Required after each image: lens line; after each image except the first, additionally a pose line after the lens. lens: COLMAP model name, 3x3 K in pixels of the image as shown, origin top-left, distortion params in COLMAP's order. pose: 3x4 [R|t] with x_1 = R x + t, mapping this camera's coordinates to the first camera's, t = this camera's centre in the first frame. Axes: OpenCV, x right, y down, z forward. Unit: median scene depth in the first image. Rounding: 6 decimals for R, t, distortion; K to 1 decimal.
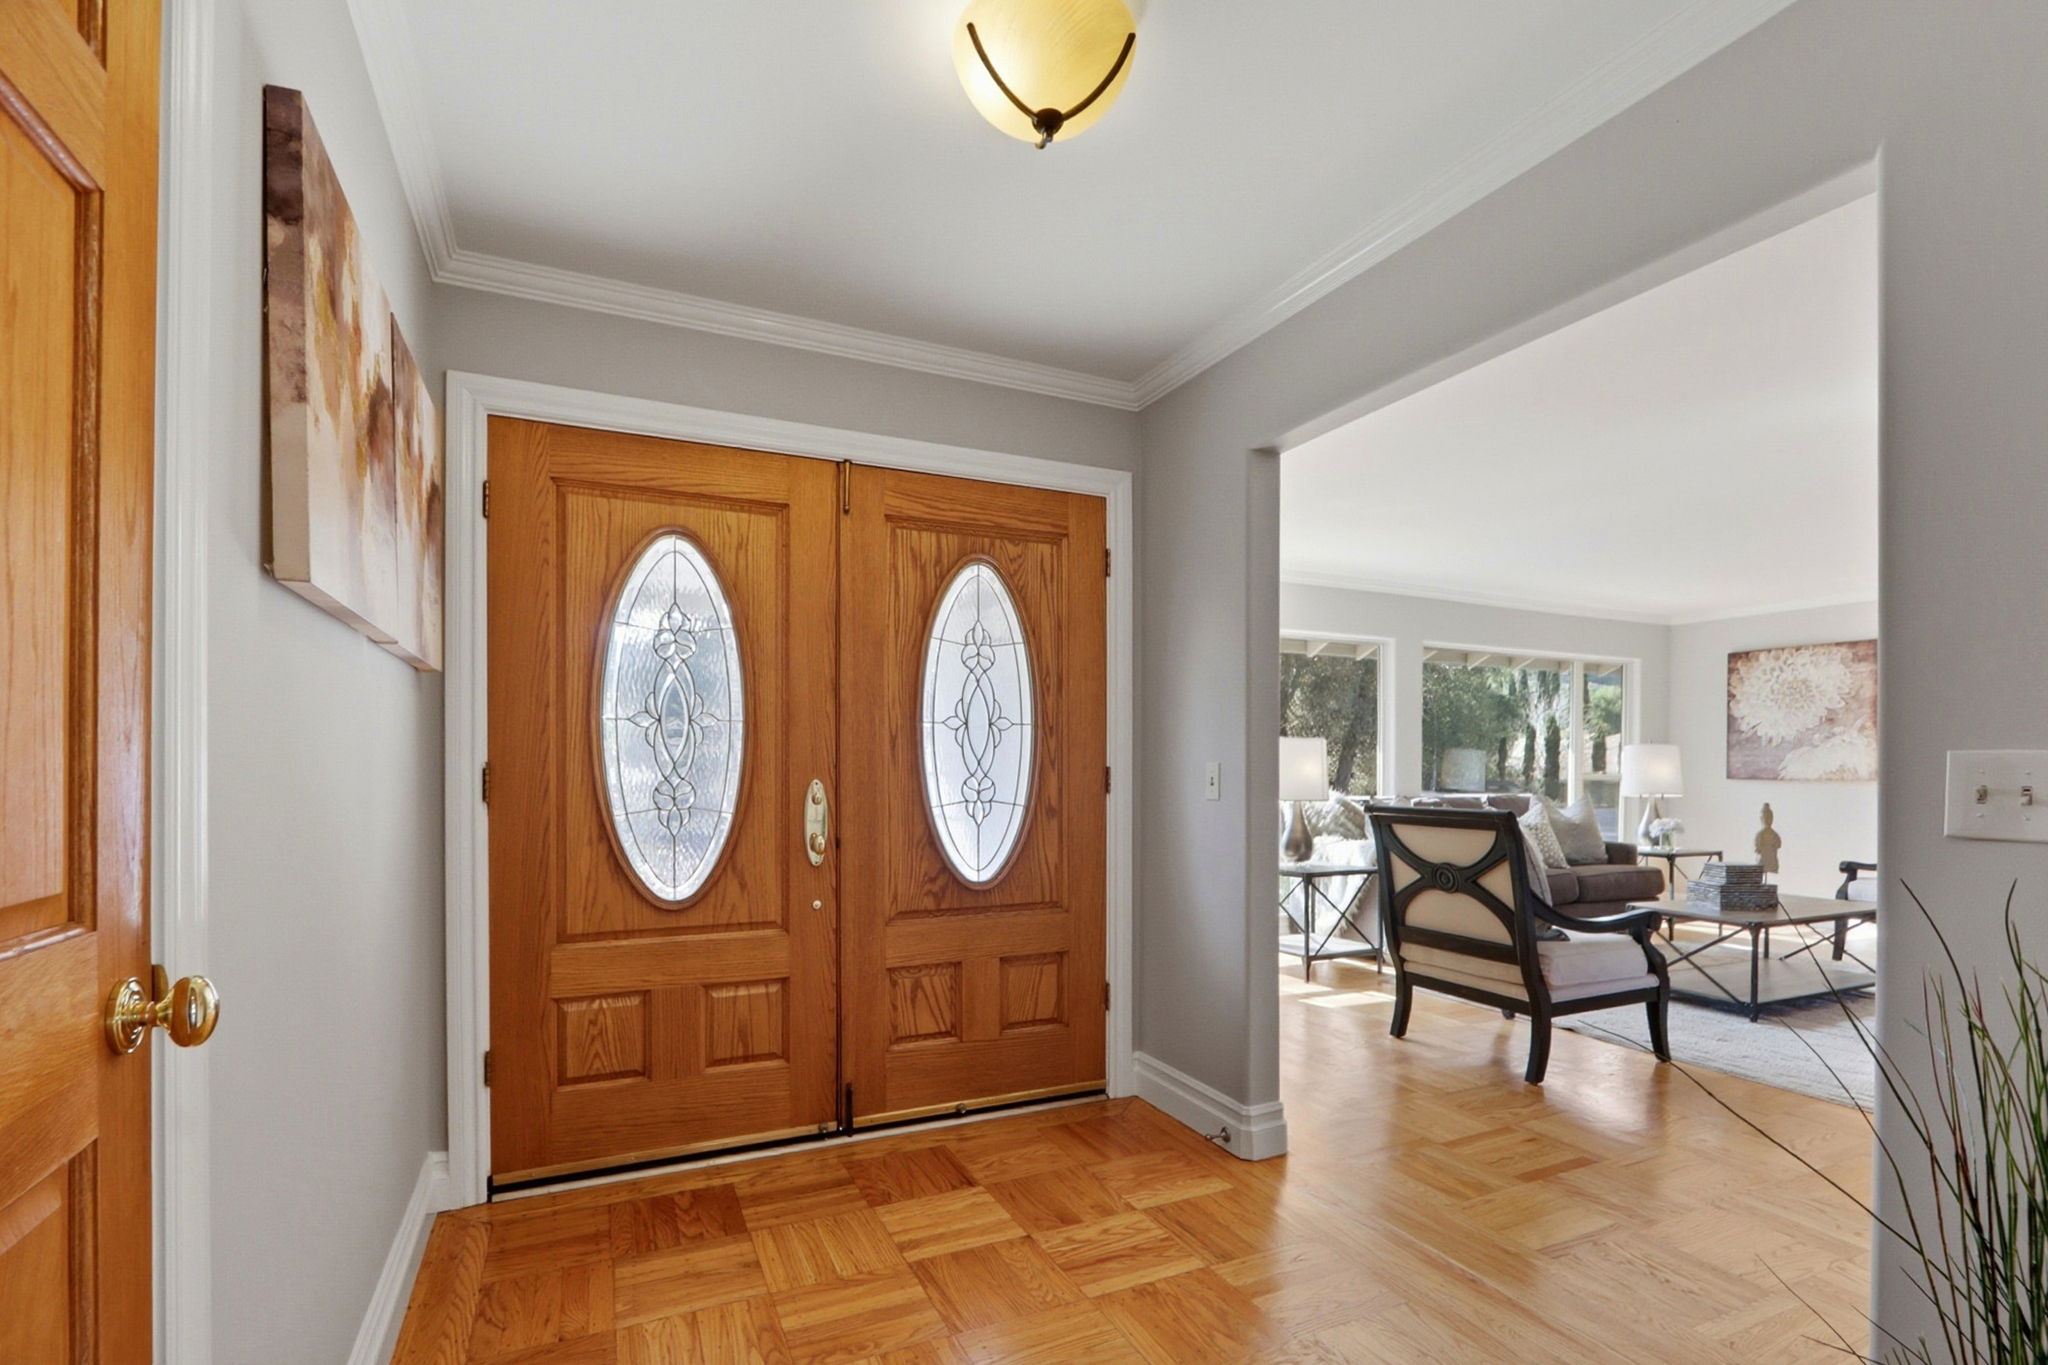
lens RADIAL K [[950.7, 0, 1040.7], [0, 950.7, 767.2], [0, 0, 1]] dist [-0.014617, 0.000267]
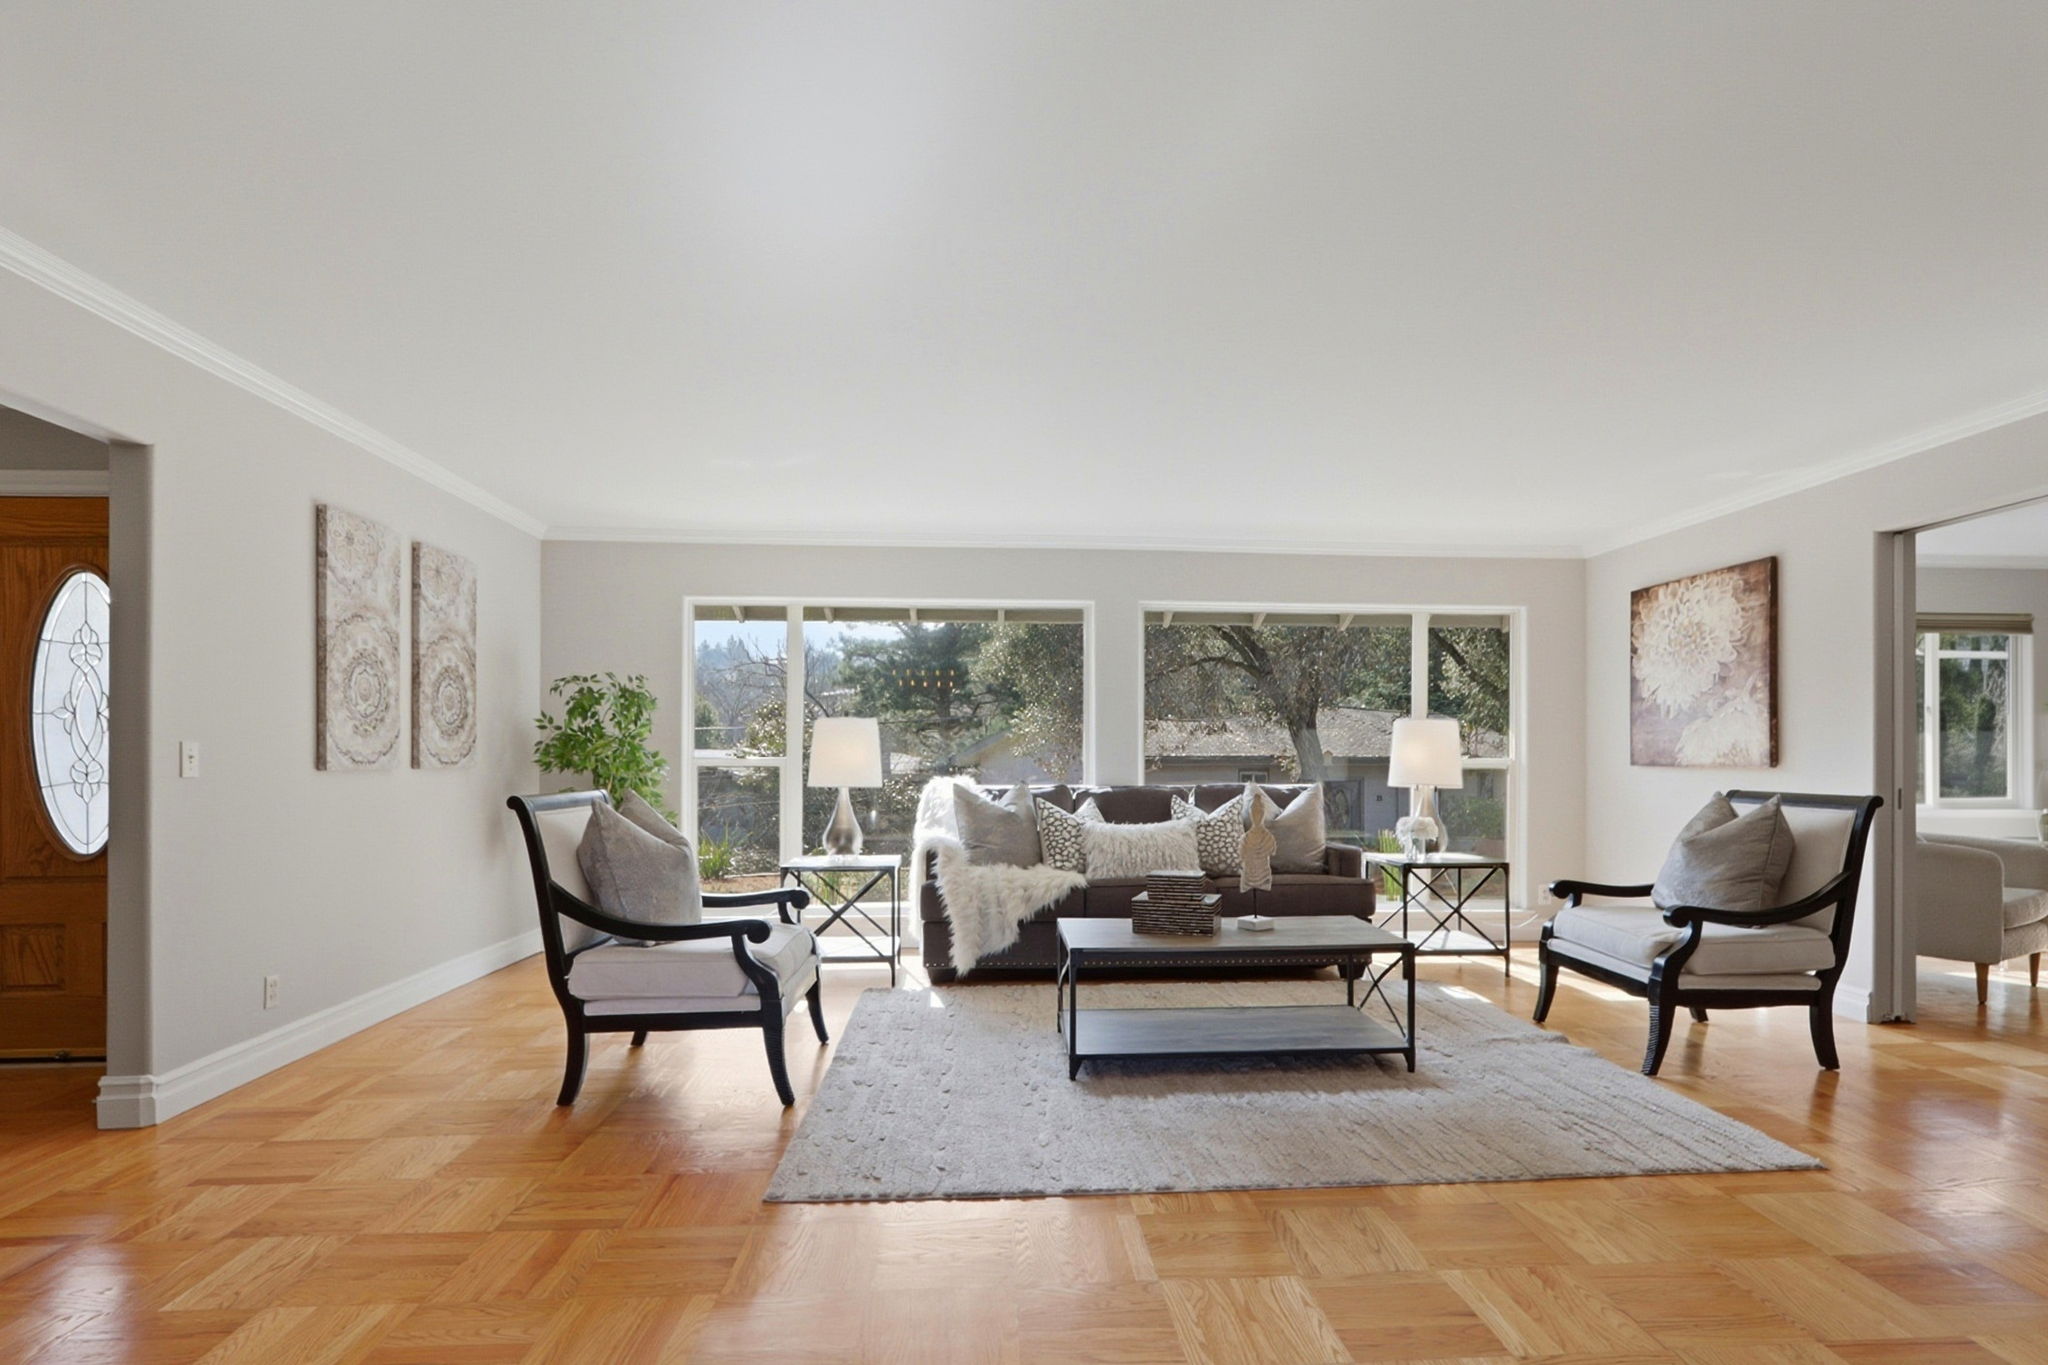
lens RADIAL K [[990.7, 0, 1048.7], [0, 990.7, 756.1], [0, 0, 1]] dist [-0.003003, -0.000589]
pose [[0.933130, -0.006010, -0.359488, 0.654506], [0.005041, 0.999981, -0.003634, 0.006778], [0.359503, 0.001579, 0.933143, 0.147358]]
